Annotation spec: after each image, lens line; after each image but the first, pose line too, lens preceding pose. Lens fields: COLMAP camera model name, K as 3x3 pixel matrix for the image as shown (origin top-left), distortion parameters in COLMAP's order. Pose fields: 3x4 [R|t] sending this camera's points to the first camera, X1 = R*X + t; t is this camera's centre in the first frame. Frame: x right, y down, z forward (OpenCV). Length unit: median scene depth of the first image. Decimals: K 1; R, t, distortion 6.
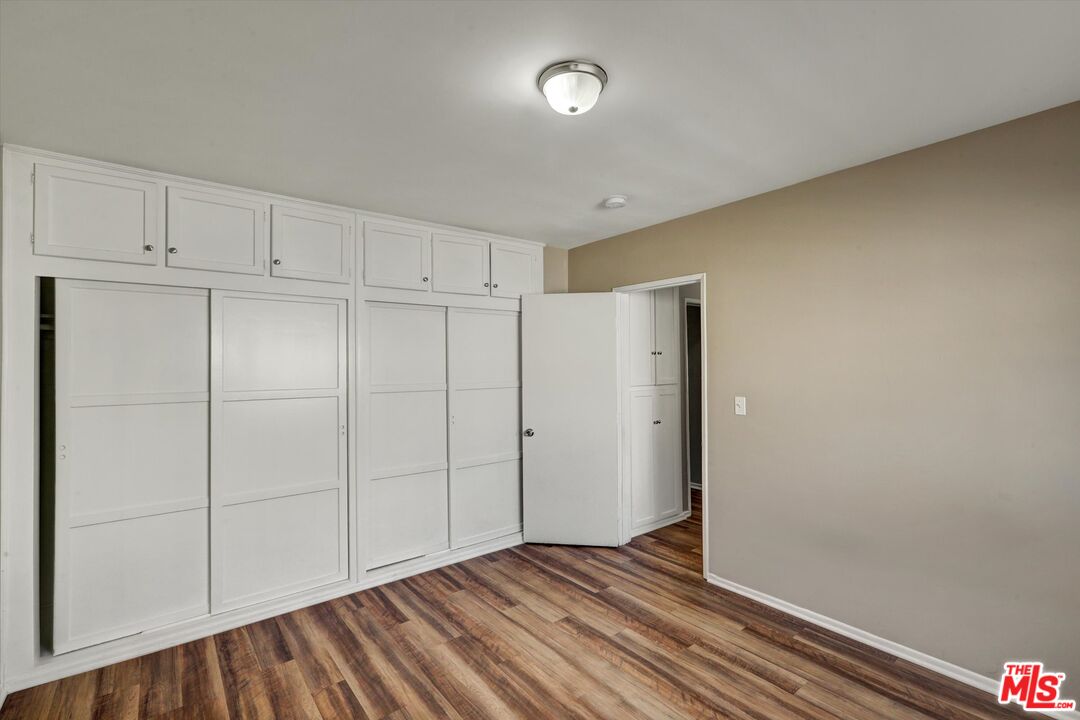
lens RADIAL K [[483.1, 0, 537.7], [0, 483.1, 357.1], [0, 0, 1]] dist [-0.000657, 0.001854]
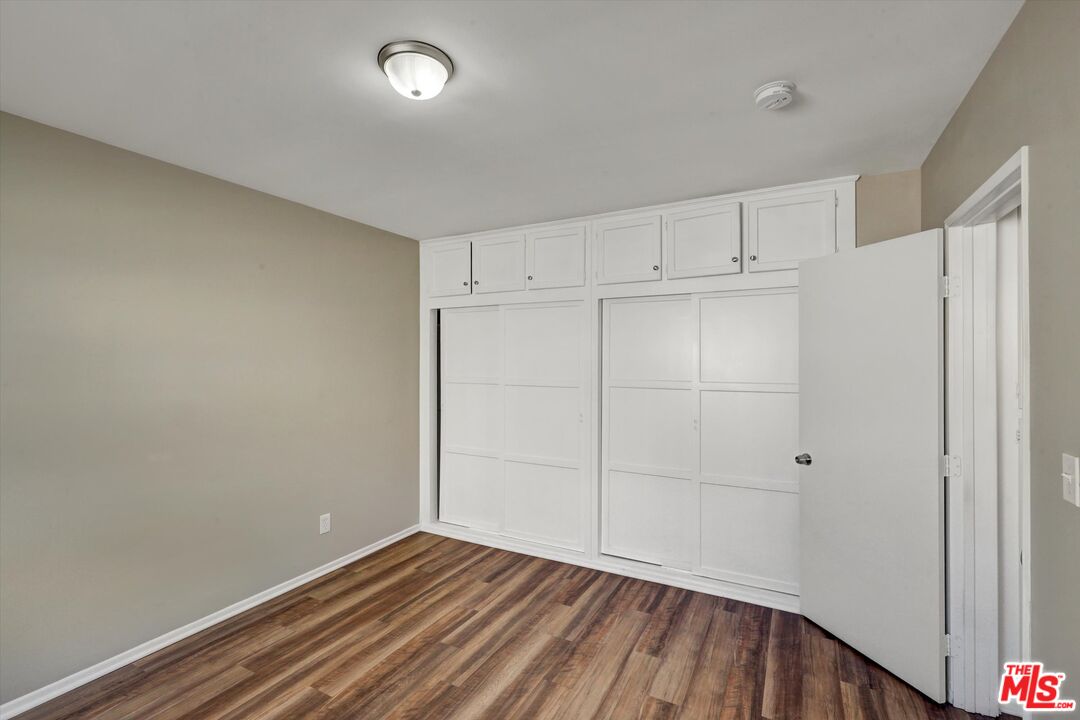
lens RADIAL K [[483.1, 0, 537.7], [0, 483.1, 357.1], [0, 0, 1]] dist [-0.000657, 0.001854]
pose [[0.400260, 0.002904, -0.916397, 0.648833], [0.009231, 0.999931, 0.007201, 0.001344], [0.916355, -0.011342, 0.400205, 0.519835]]
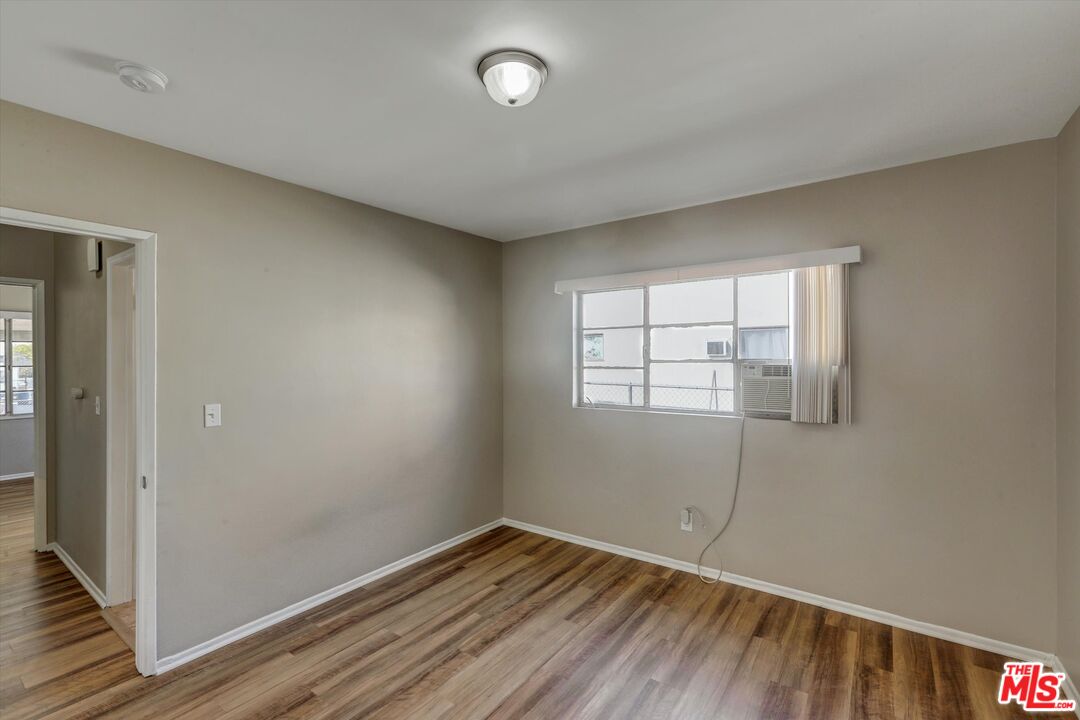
lens RADIAL K [[483.1, 0, 537.7], [0, 483.1, 357.1], [0, 0, 1]] dist [-0.000657, 0.001854]
pose [[-0.277200, 0.017163, 0.960659, -0.562668], [-0.002212, 0.999826, -0.018501, 0.019099], [-0.960810, -0.007253, -0.277114, 0.780745]]
